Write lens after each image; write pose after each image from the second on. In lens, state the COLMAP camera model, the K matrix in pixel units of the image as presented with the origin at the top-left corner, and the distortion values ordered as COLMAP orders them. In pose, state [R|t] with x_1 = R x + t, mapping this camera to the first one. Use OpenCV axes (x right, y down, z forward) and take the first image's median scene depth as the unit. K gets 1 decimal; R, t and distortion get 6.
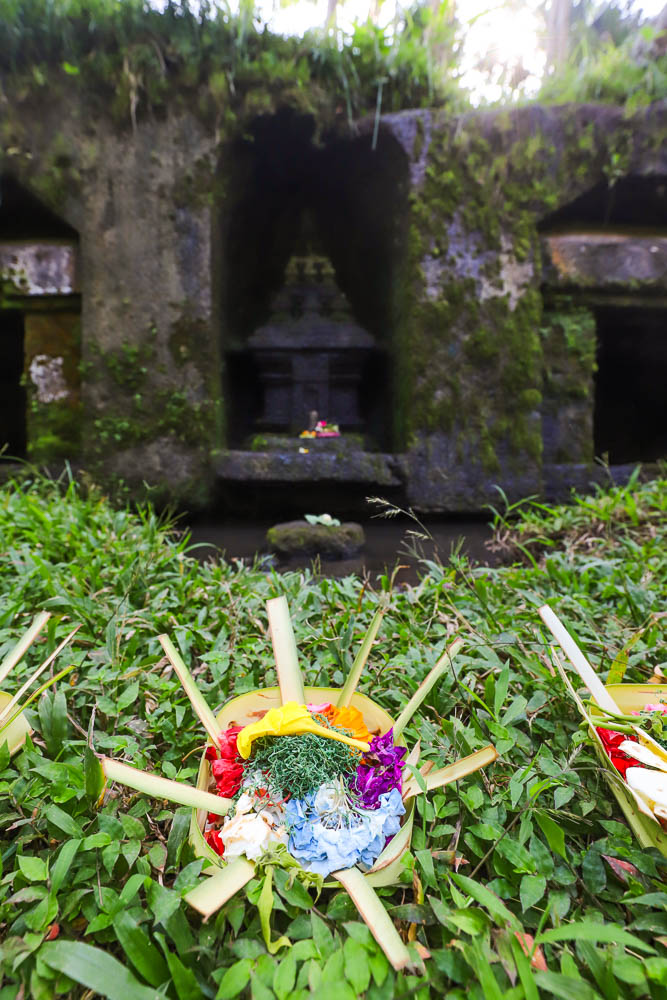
lens RADIAL K [[449.3, 0, 333.5], [0, 449.3, 500.0], [0, 0, 1]] dist [-0.032330, 0.000357]
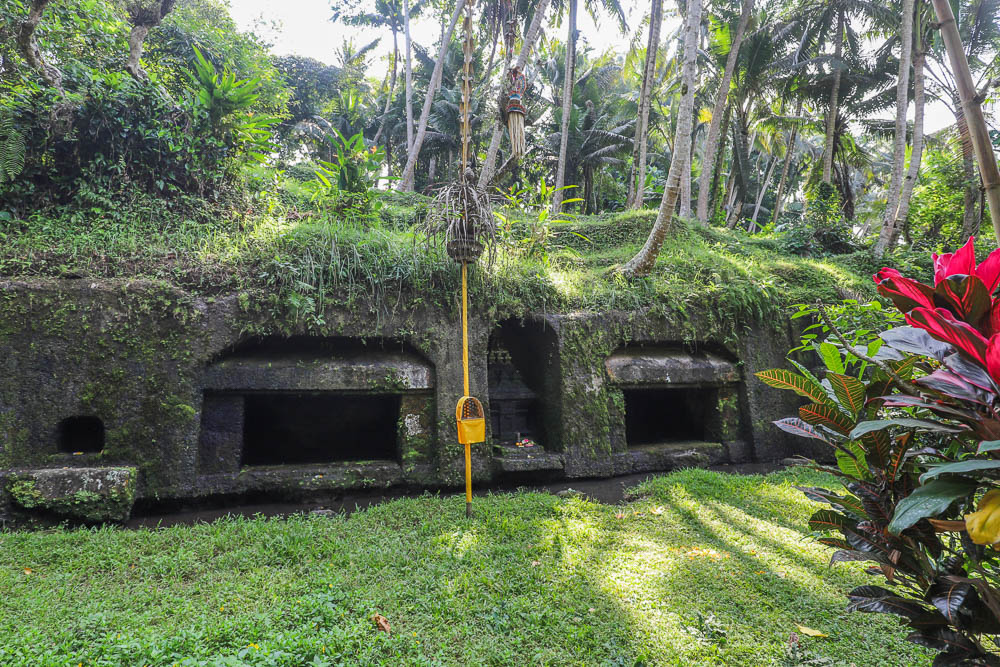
lens RADIAL K [[505.7, 0, 479.4], [0, 505.7, 307.8], [0, 0, 1]] dist [-0.023223, 0.000424]
pose [[0.952899, 0.039334, 0.300725, -1.182389], [0.027416, 0.976323, -0.214573, -0.312114], [-0.302045, 0.212711, 0.929259, -1.684588]]
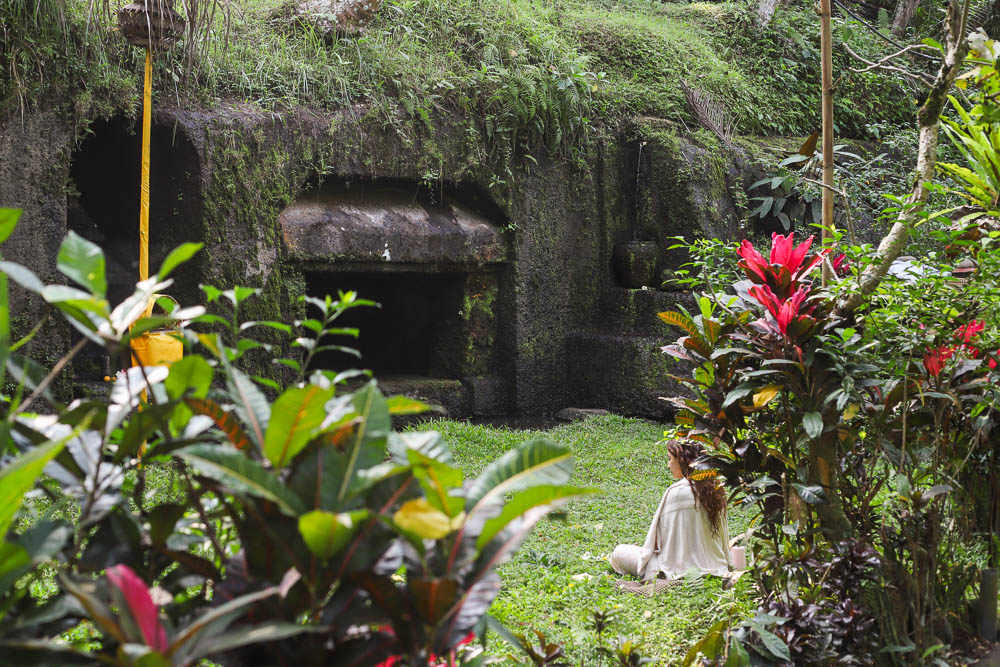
lens RADIAL K [[1688.7, 0, 500.0], [0, 1688.7, 333.5], [0, 0, 1]] dist [-0.031811, -0.081810]
pose [[0.661070, -0.015927, 0.750155, -2.858661], [0.003206, 0.999826, 0.018403, -0.371398], [-0.750317, -0.009760, 0.661006, -2.798835]]
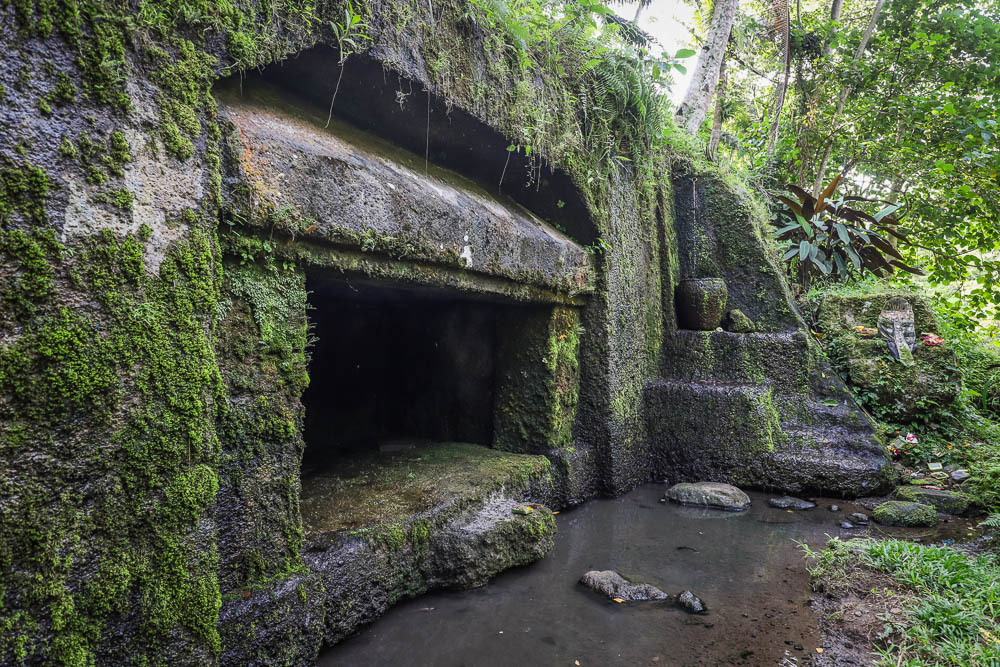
lens RADIAL K [[584.1, 0, 504.3], [0, 584.1, 324.9], [0, 0, 1]] dist [-0.018671, 0.002089]
pose [[0.532340, 0.037871, 0.845683, 0.130401], [0.019819, 0.998167, -0.057175, -0.342857], [-0.846299, 0.047197, 0.530614, 0.453954]]
